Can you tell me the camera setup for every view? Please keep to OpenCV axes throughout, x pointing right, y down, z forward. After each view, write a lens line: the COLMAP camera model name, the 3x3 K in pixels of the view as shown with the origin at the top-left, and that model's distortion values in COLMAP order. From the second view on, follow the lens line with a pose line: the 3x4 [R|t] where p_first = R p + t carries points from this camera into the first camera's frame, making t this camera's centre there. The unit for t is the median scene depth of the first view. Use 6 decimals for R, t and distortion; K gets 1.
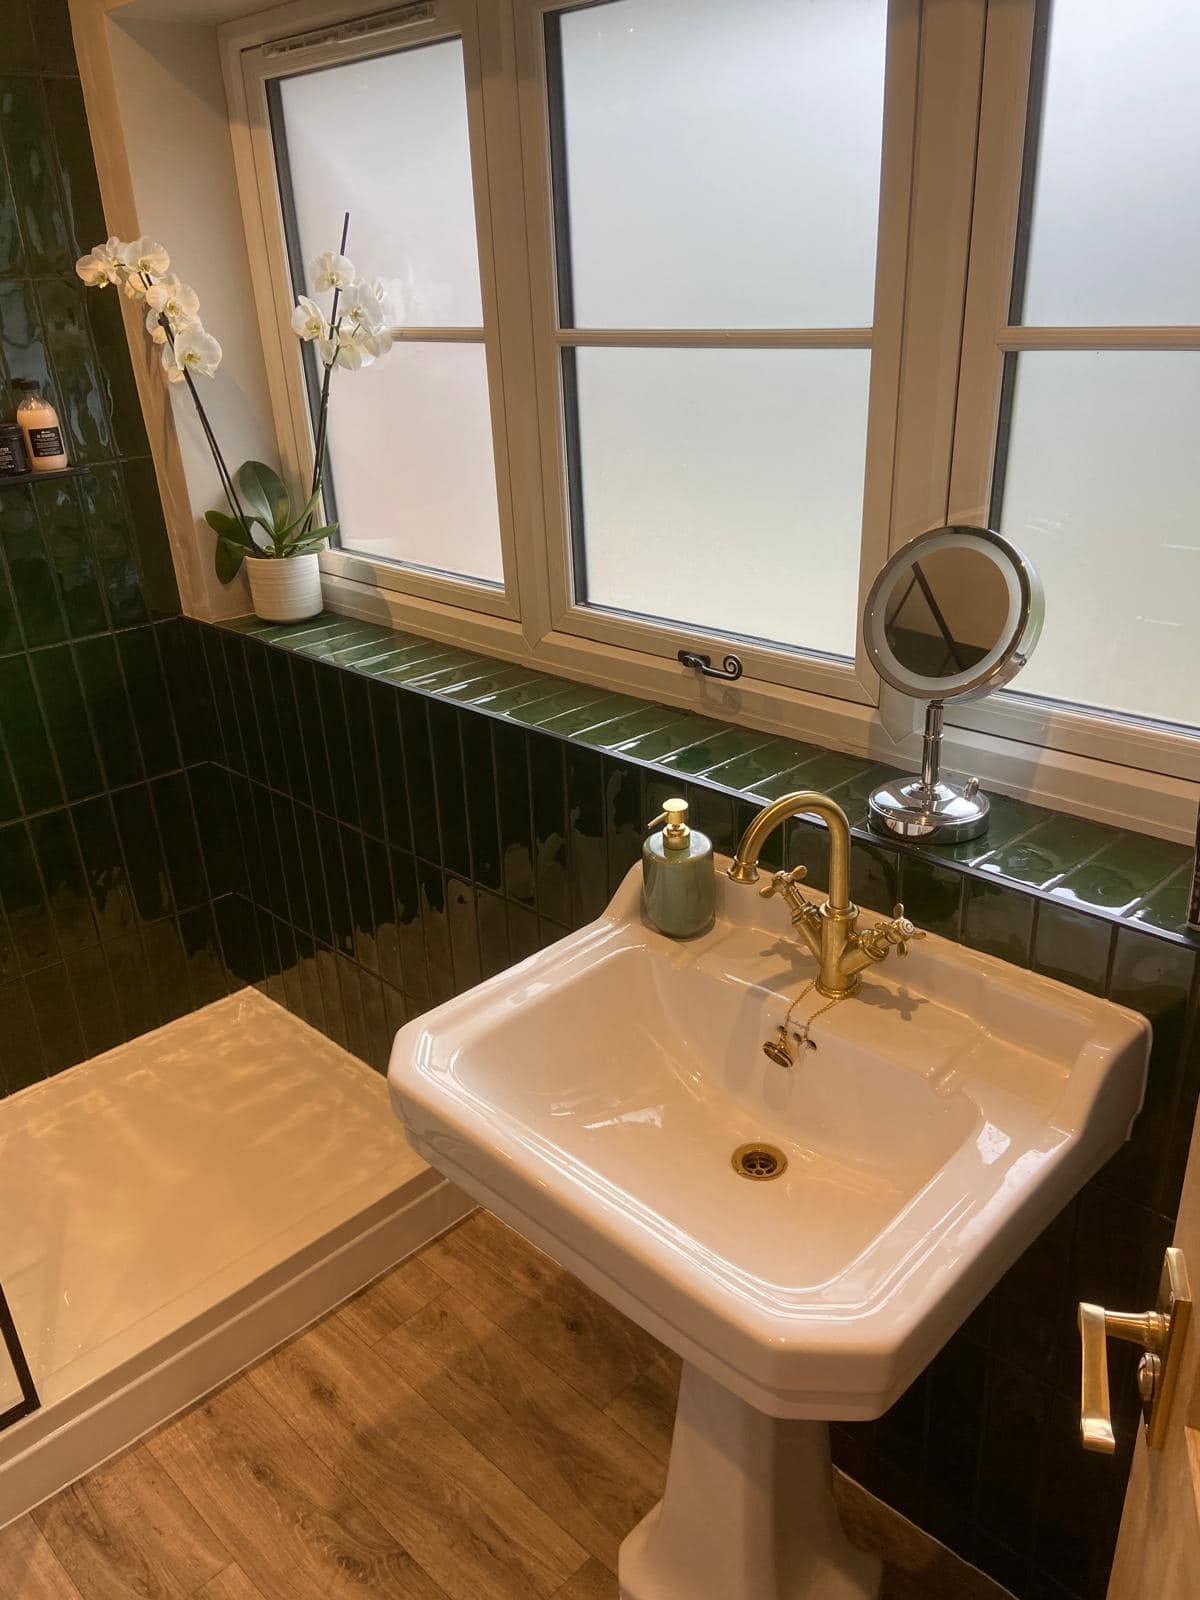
lens RADIAL K [[1196.7, 0, 614.1], [0, 1196.7, 808.1], [0, 0, 1]] dist [0.103108, -0.124697]
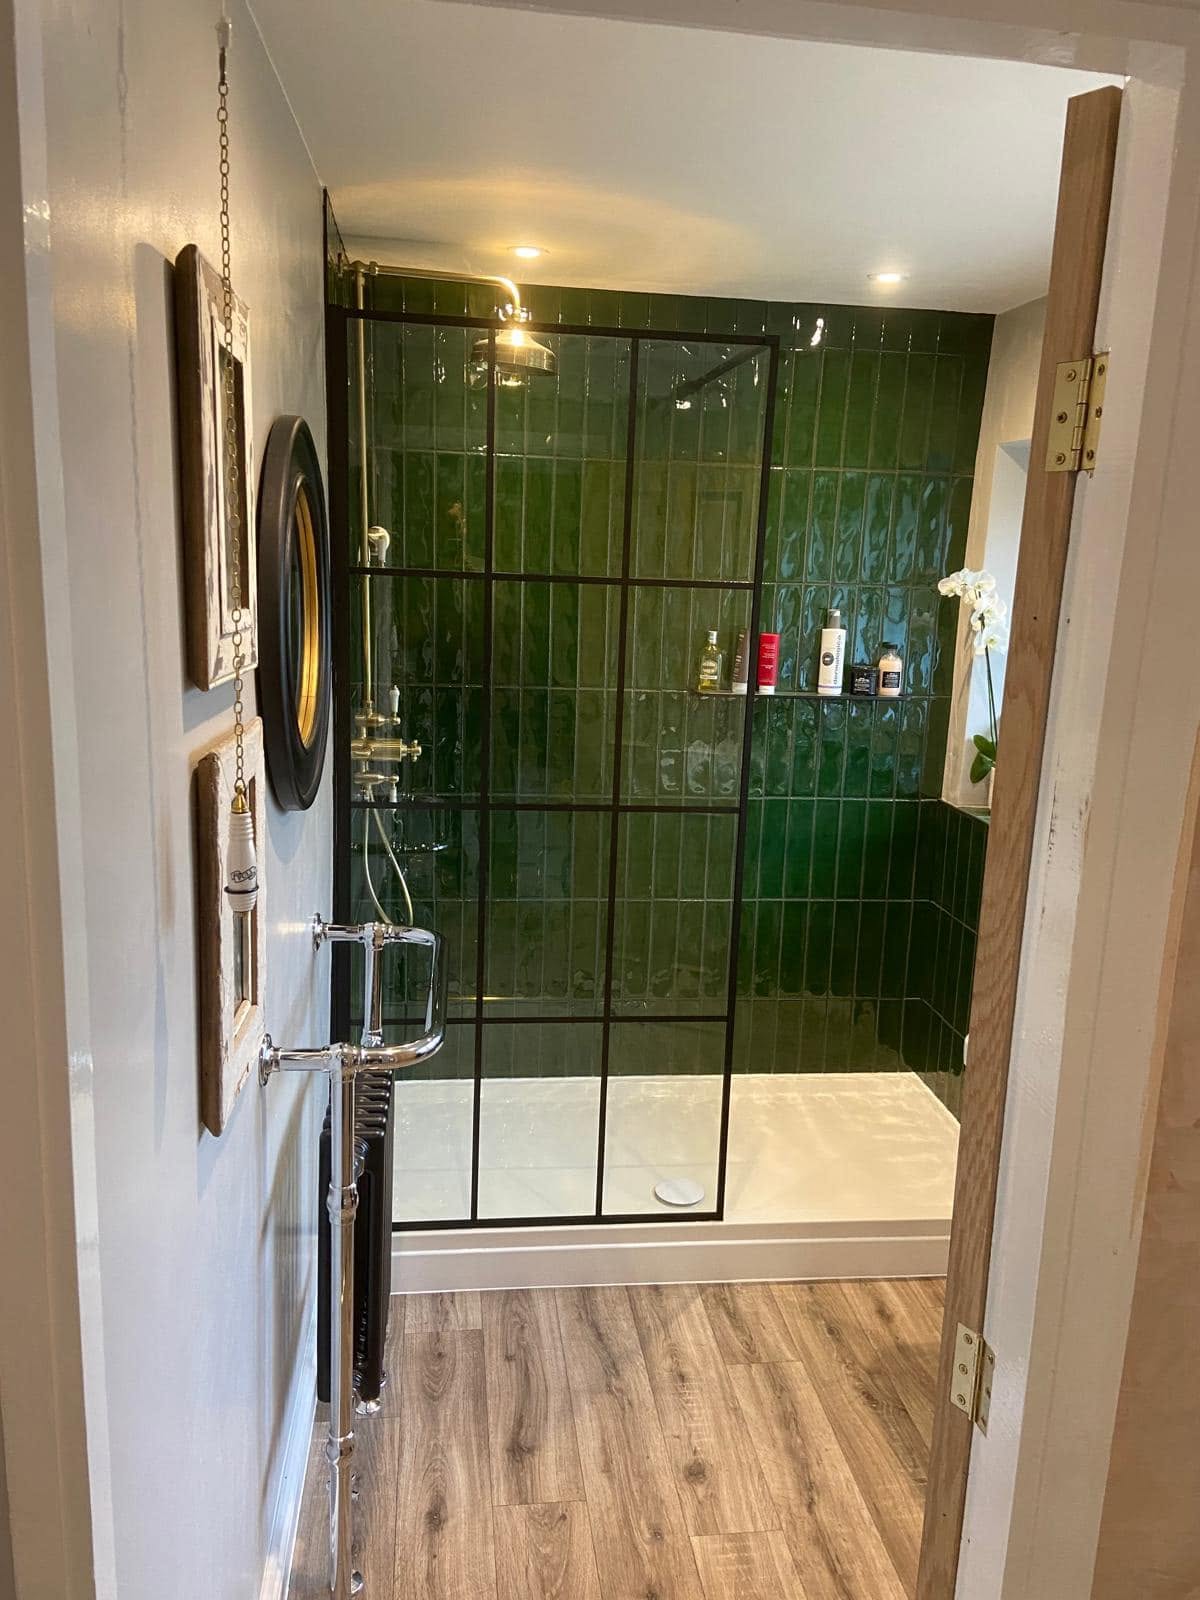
lens RADIAL K [[1196.7, 0, 609.7], [0, 1196.7, 784.4], [0, 0, 1]] dist [0.103108, -0.124697]
pose [[0.786420, 0.185329, -0.589233, 0.227022], [-0.313442, 0.941720, -0.122139, 0.155924], [0.532257, 0.280743, 0.798678, -0.475233]]
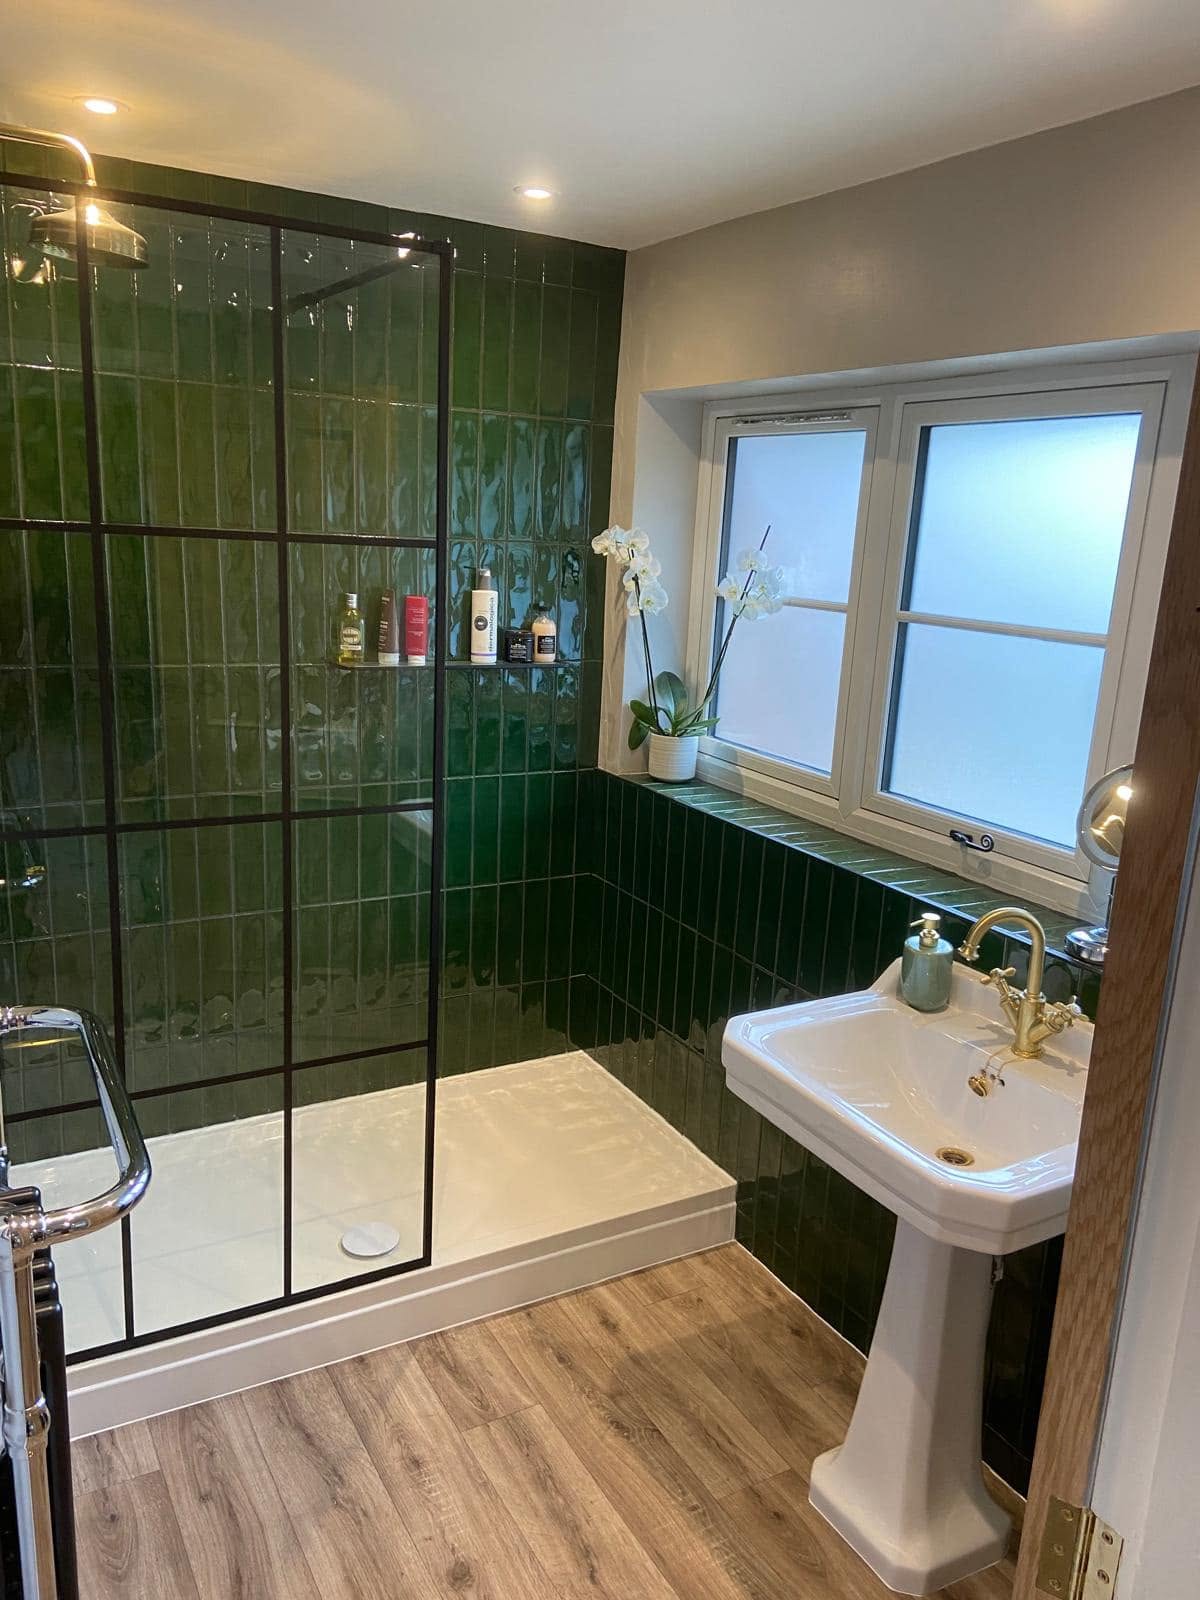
lens RADIAL K [[1196.7, 0, 614.6], [0, 1196.7, 800.6], [0, 0, 1]] dist [0.103108, -0.124697]
pose [[0.959628, 0.145853, -0.240501, 0.009045], [-0.189077, 0.967542, -0.167670, 0.130668], [0.208240, 0.206374, 0.956058, -0.395371]]
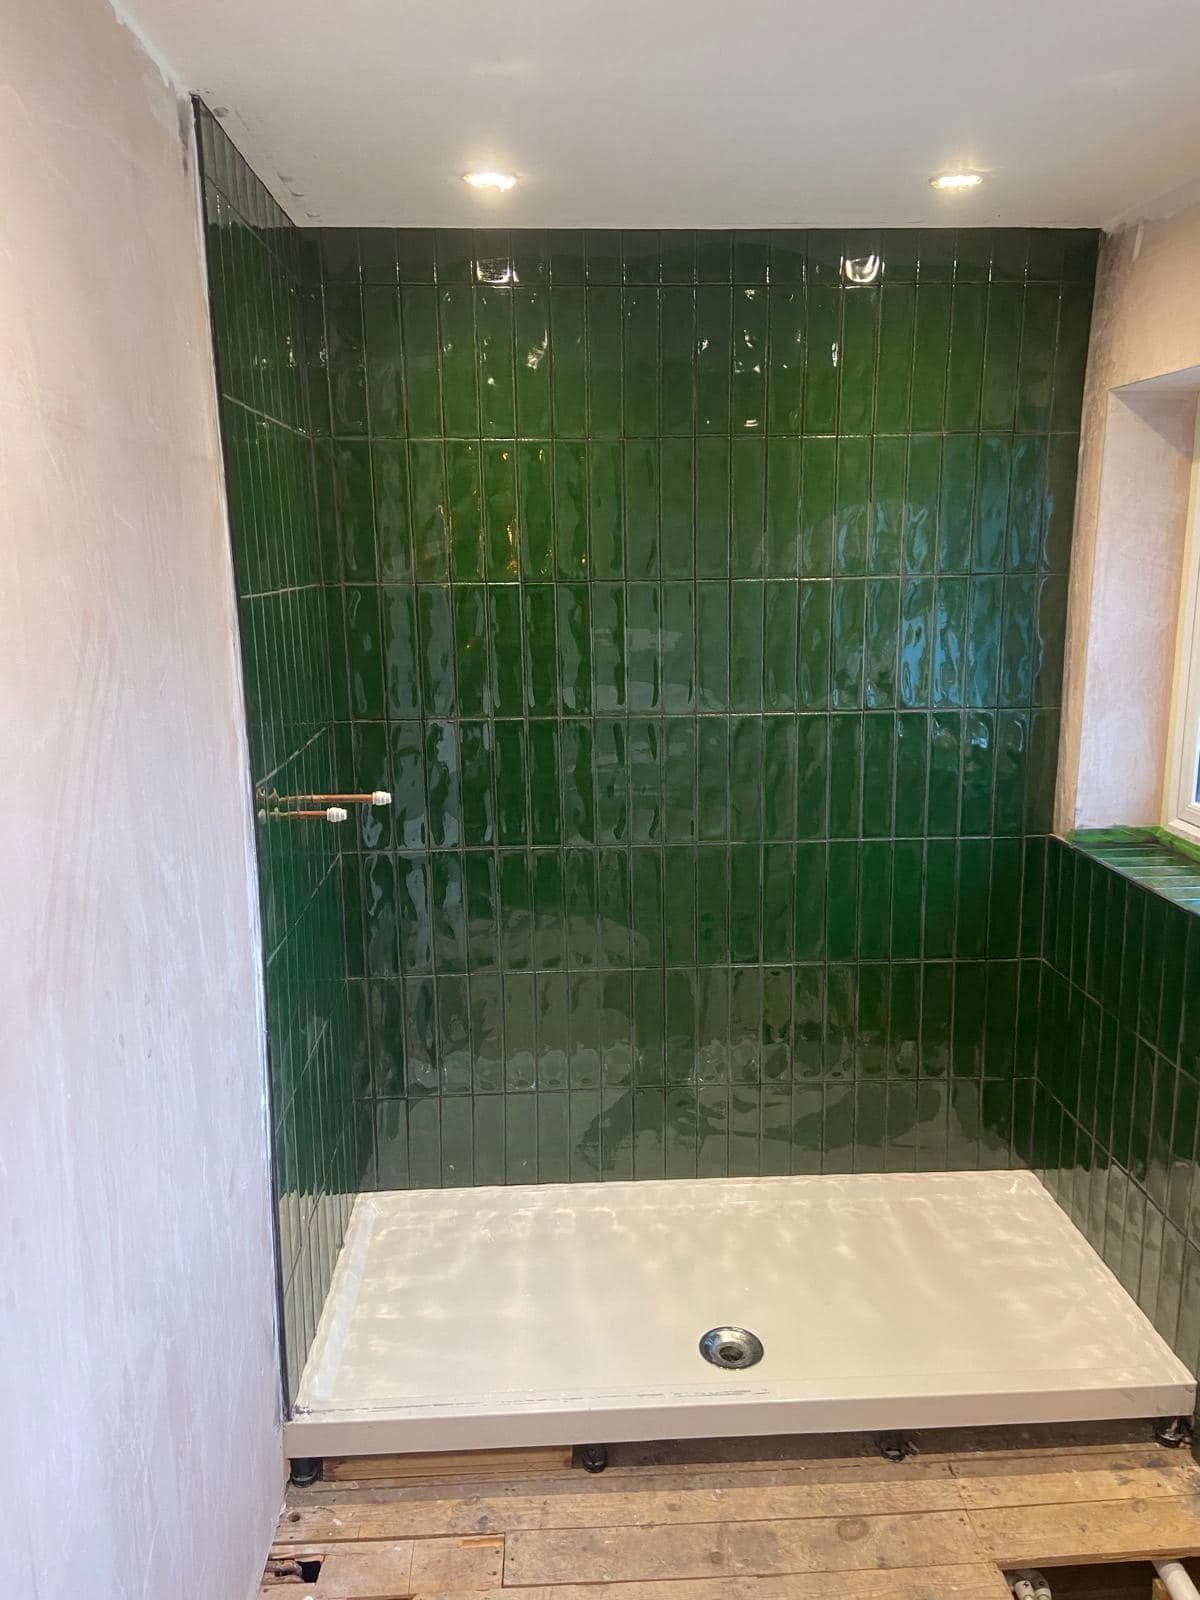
lens RADIAL K [[1196.7, 0, 601.2], [0, 1196.7, 790.6], [0, 0, 1]] dist [0.103108, -0.124697]
pose [[0.733280, 0.159257, -0.661013, 0.122497], [-0.290488, 0.952369, -0.092793, 0.047867], [0.614750, 0.260060, 0.744615, -0.211372]]
